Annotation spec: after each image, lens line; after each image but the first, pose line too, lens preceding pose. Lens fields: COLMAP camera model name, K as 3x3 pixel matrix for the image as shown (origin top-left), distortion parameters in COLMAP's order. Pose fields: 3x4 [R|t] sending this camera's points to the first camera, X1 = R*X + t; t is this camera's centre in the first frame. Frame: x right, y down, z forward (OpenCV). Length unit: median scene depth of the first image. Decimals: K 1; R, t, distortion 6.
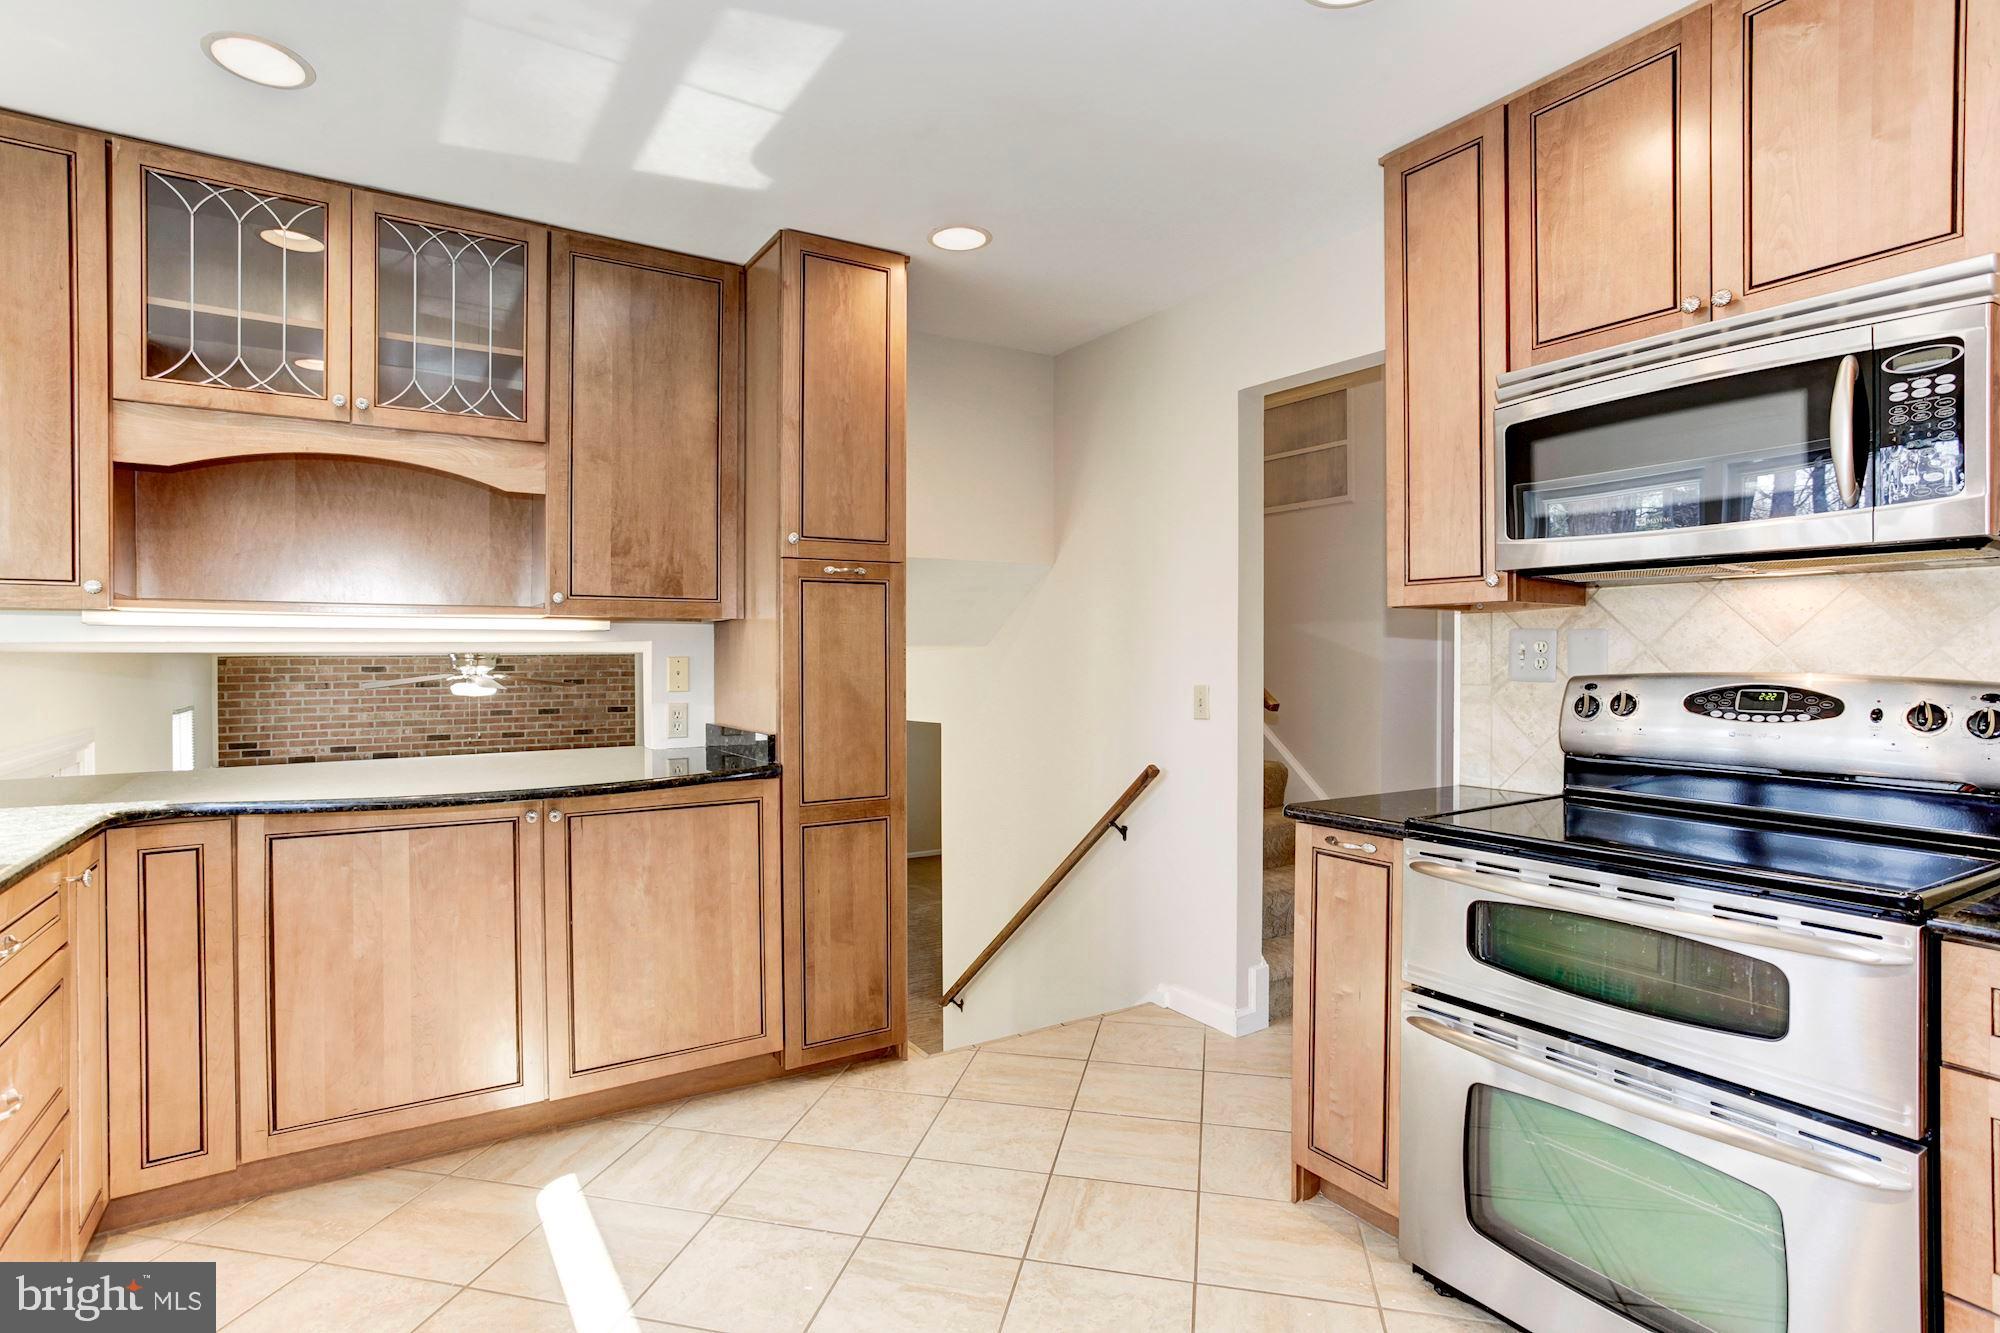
lens RADIAL K [[993.0, 0, 993.3], [0, 993.0, 661.3], [0, 0, 1]] dist [-0.052068, 0.030592]
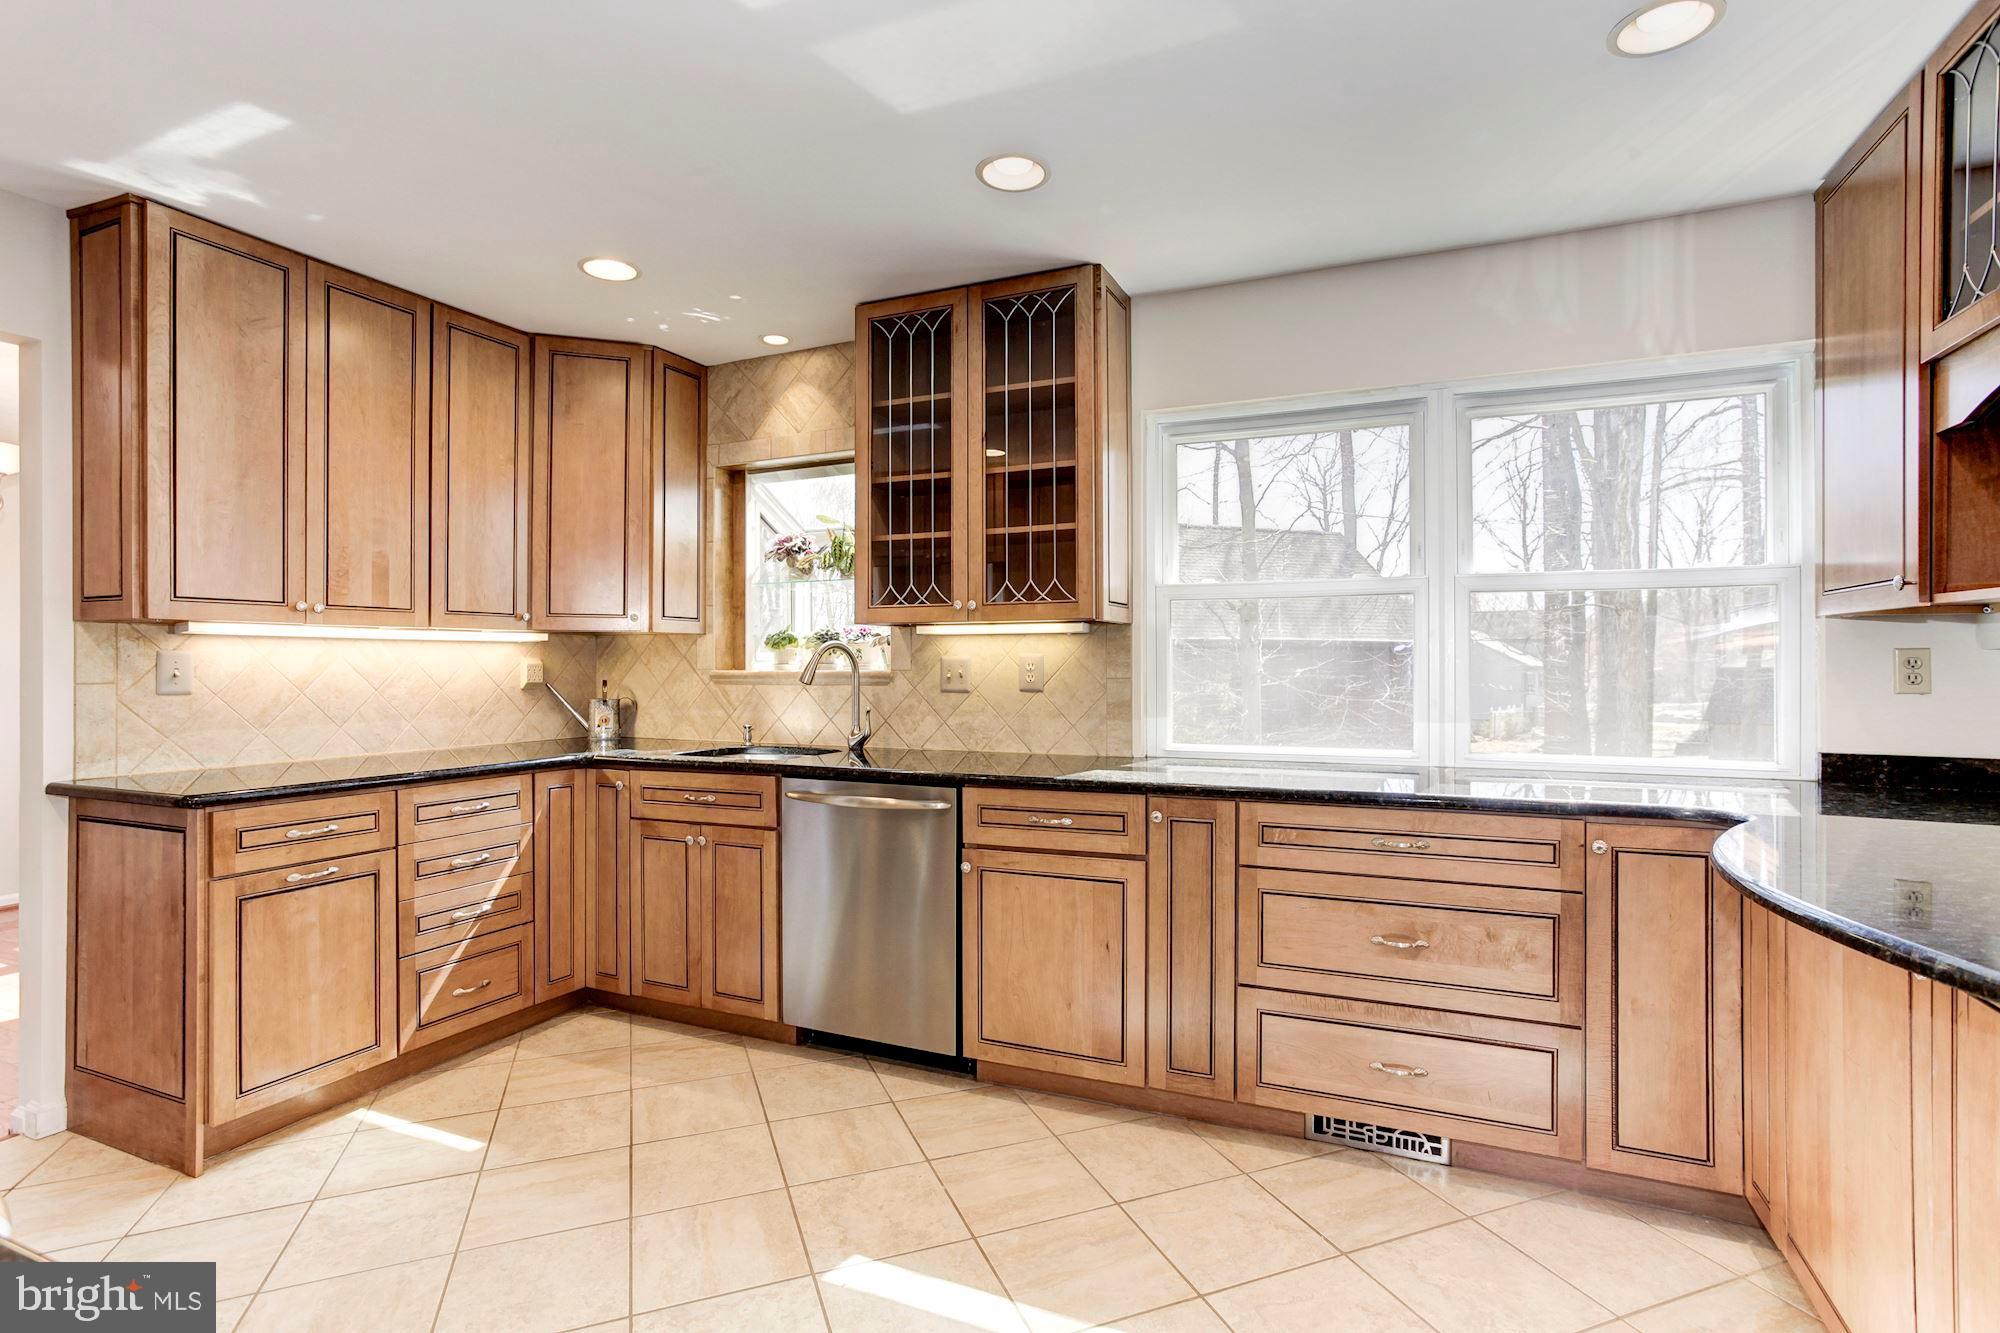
lens RADIAL K [[993.0, 0, 993.3], [0, 993.0, 661.3], [0, 0, 1]] dist [-0.052068, 0.030592]
pose [[-0.833043, 0.002791, -0.553201, 0.214572], [0.001960, 0.999996, 0.002094, -0.002383], [0.553204, 0.000660, -0.833045, 1.026240]]
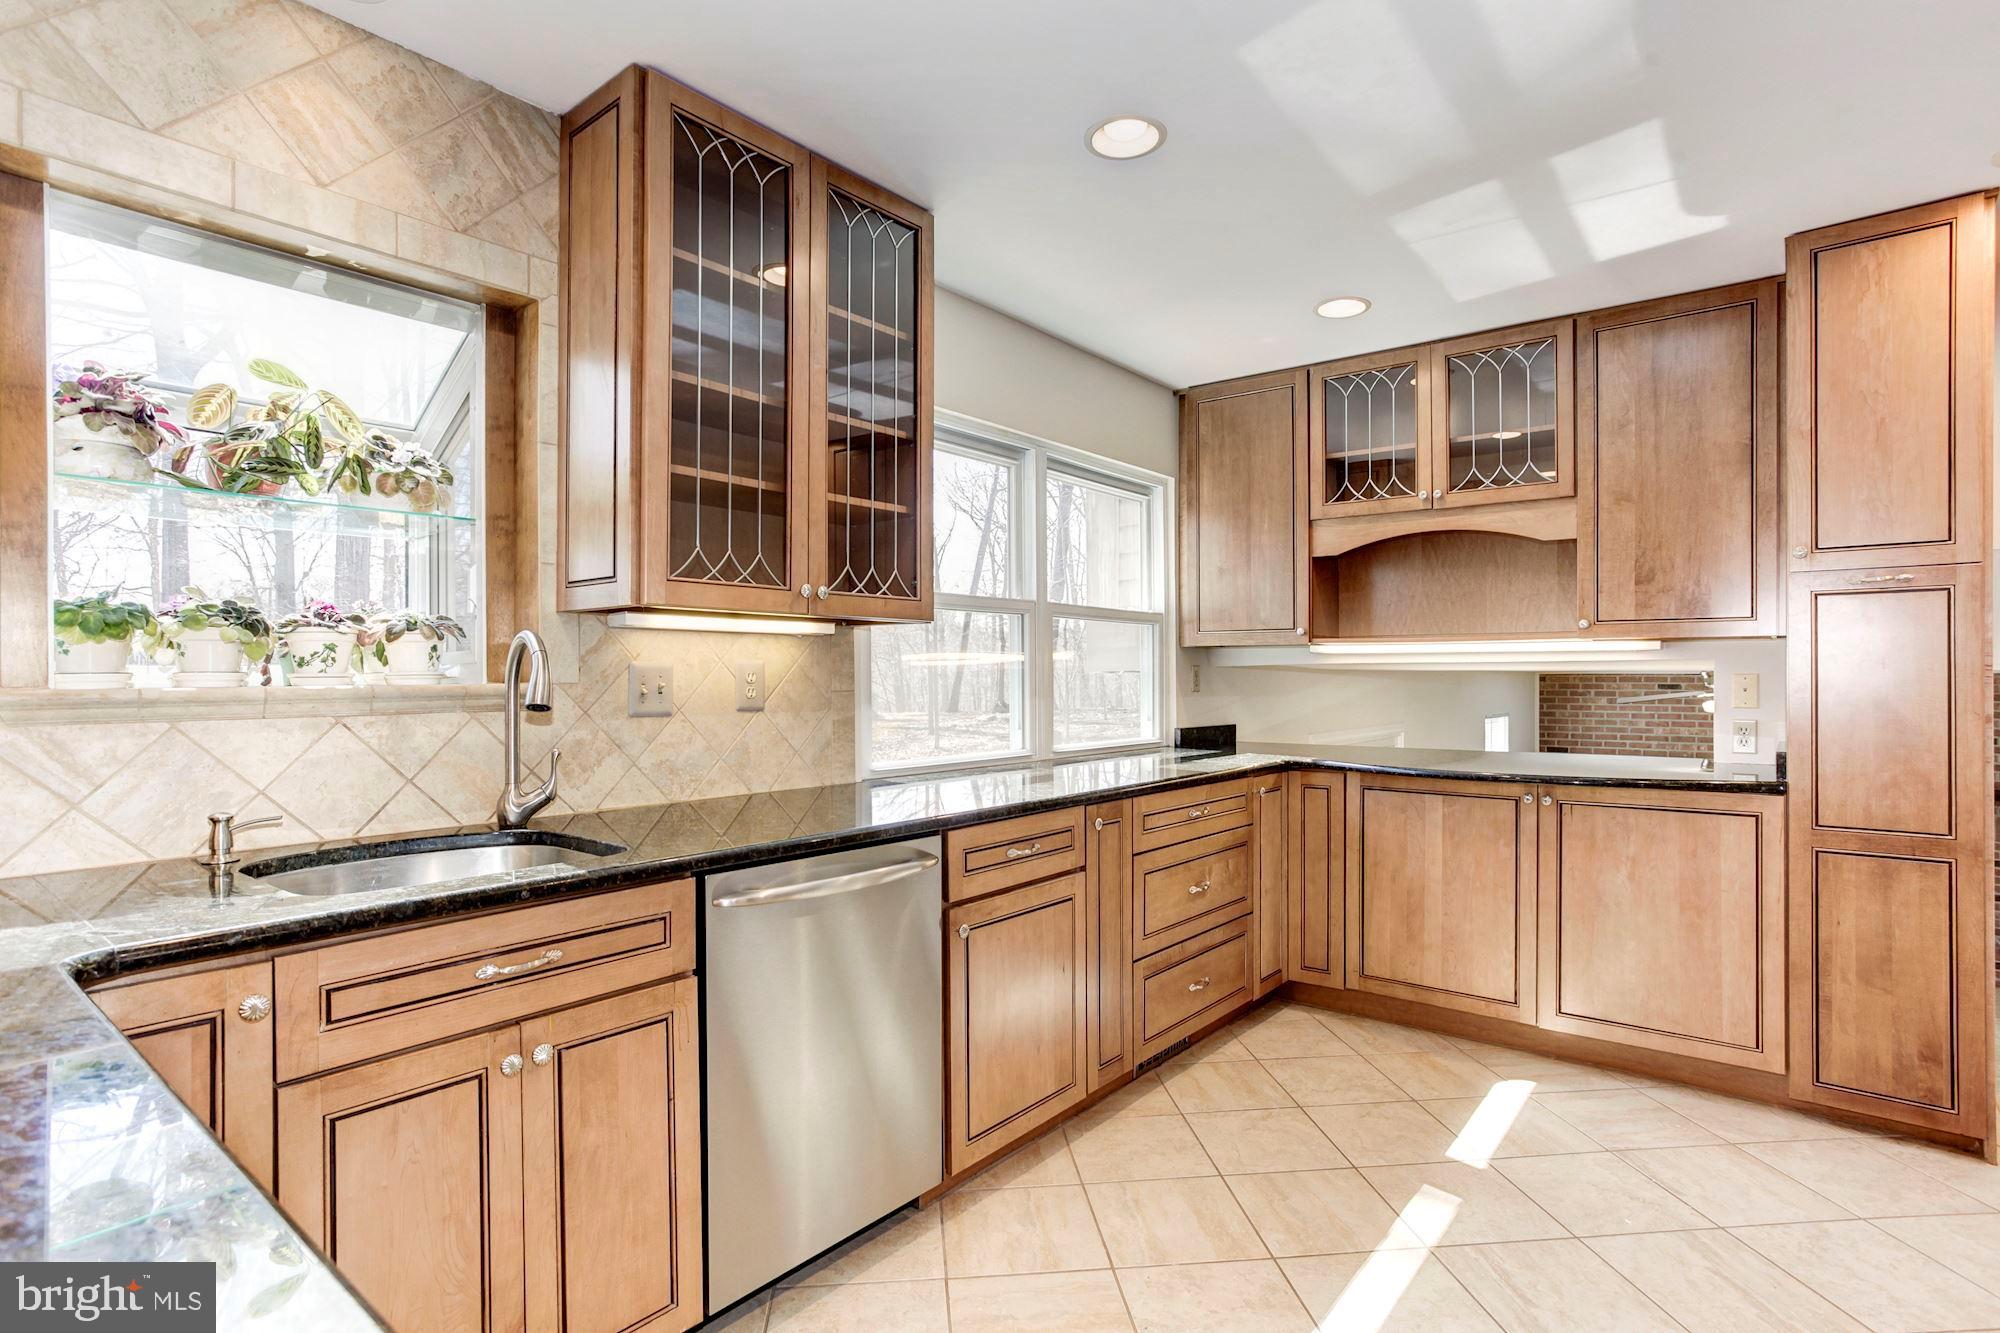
lens RADIAL K [[993.3, 0, 1031.4], [0, 993.3, 678.1], [0, 0, 1]] dist [-0.020288, 0.000596]
pose [[0.343214, 0.005450, -0.939241, 0.446901], [-0.007300, 0.999968, 0.003135, 0.002589], [0.939229, 0.005780, 0.343243, -0.041503]]
